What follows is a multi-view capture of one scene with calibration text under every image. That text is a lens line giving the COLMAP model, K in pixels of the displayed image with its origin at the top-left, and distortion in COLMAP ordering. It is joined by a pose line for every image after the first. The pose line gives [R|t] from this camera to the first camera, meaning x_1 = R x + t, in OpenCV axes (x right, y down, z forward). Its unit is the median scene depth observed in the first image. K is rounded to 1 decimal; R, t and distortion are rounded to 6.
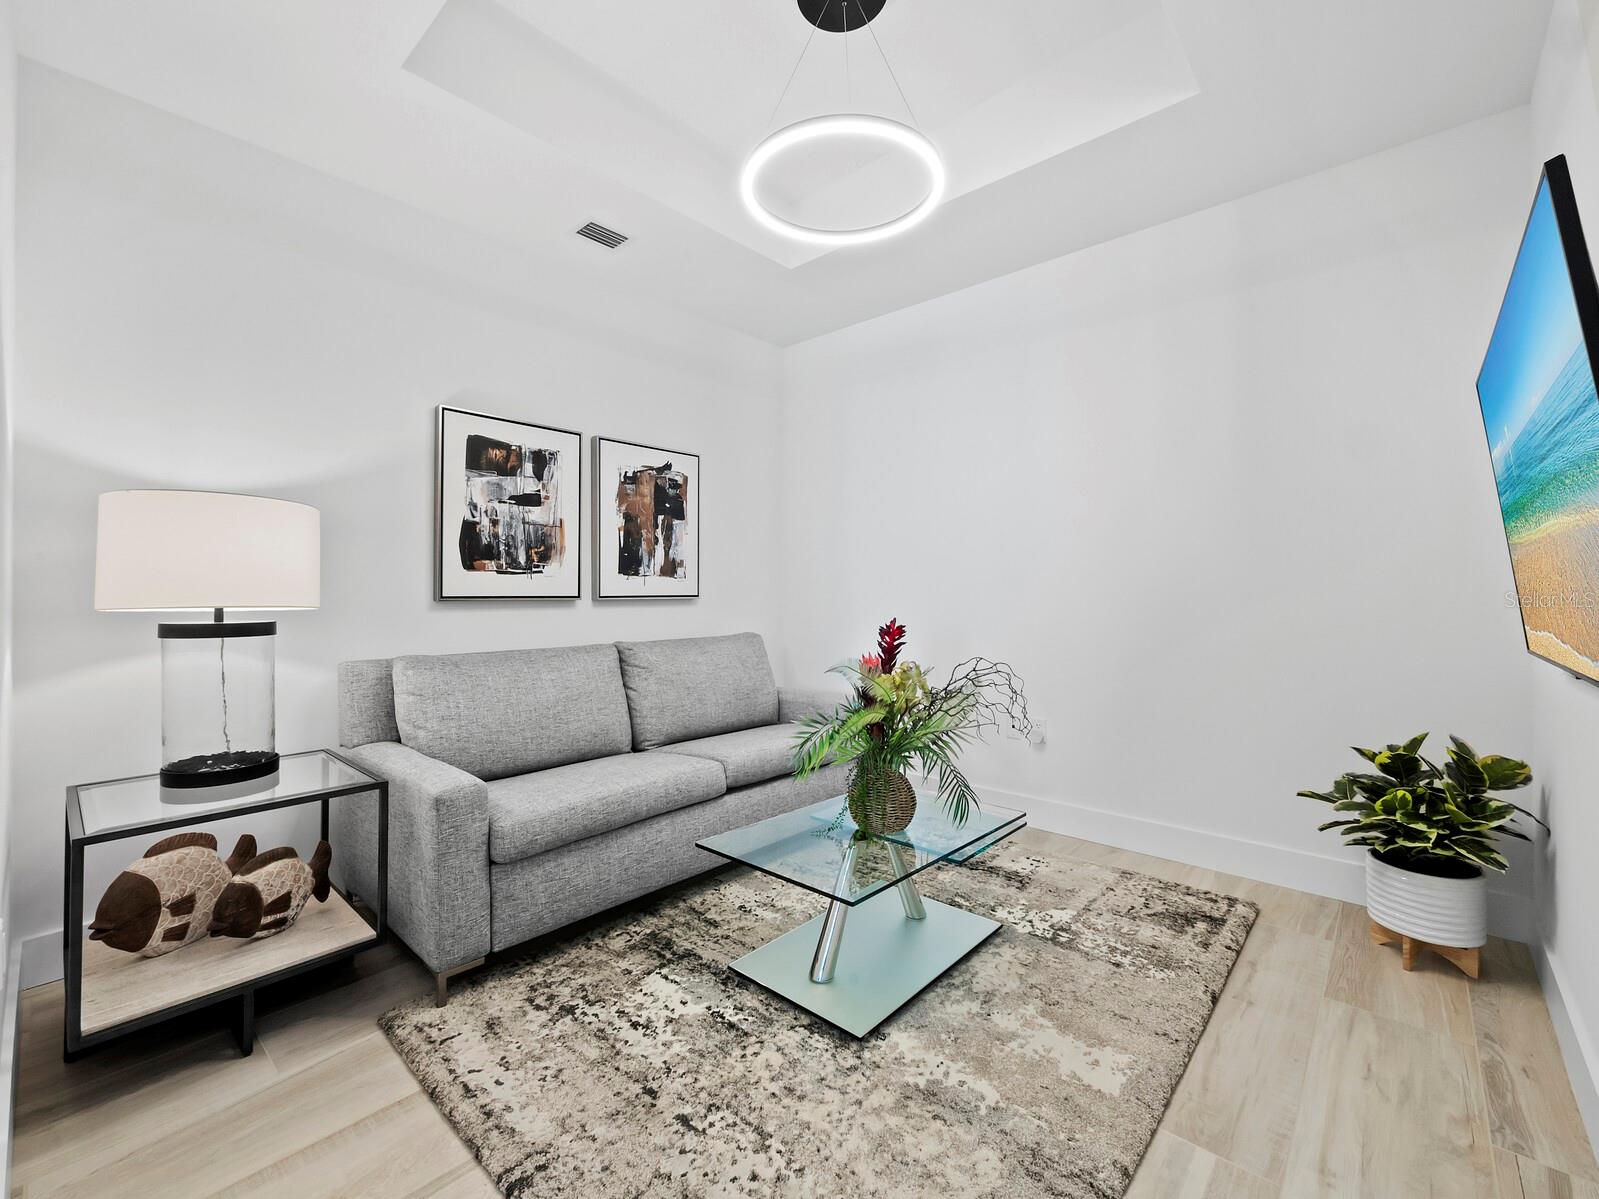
lens RADIAL K [[686.4, 0, 801.0], [0, 686.4, 591.2], [0, 0, 1]] dist [0.001470, 0.000536]
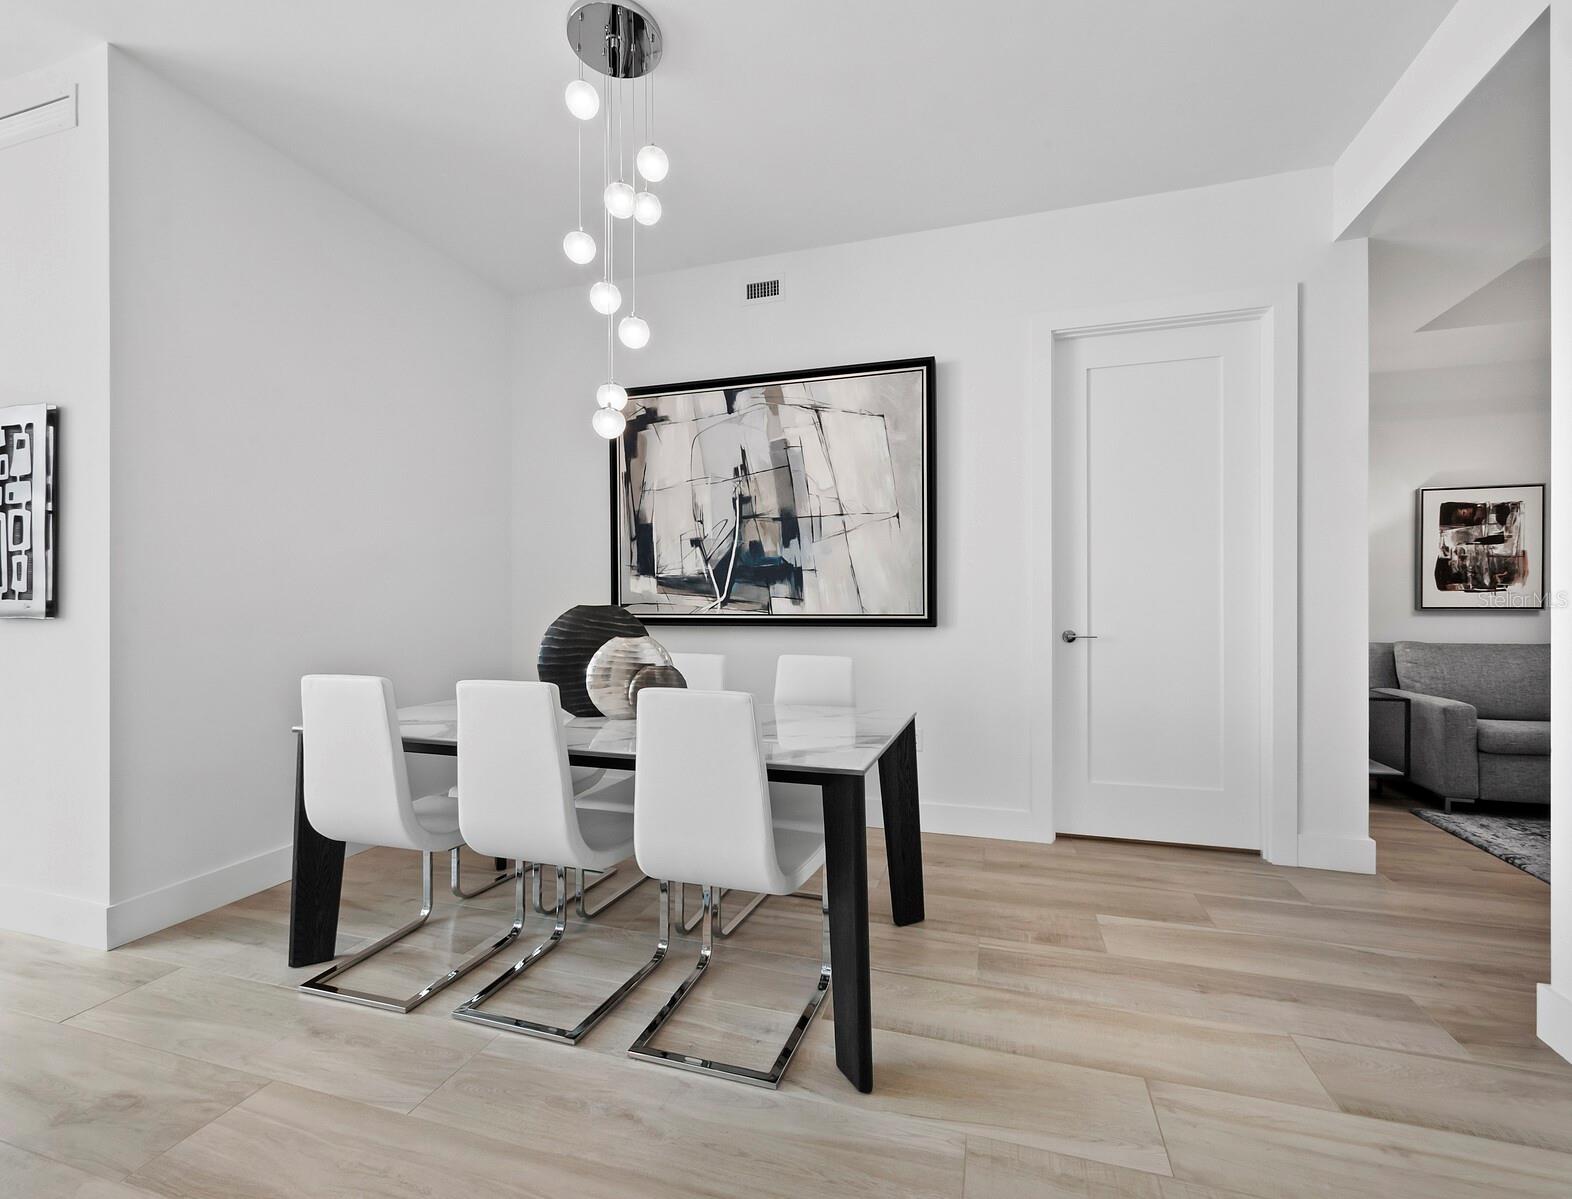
lens RADIAL K [[683.2, 0, 793.4], [0, 683.2, 605.8], [0, 0, 1]] dist [0.000225, 0.000497]
pose [[0.421214, -0.001301, -0.906960, 0.288866], [0.003404, 0.999994, 0.000147, -0.000982], [0.906955, -0.003150, 0.421216, -0.946277]]
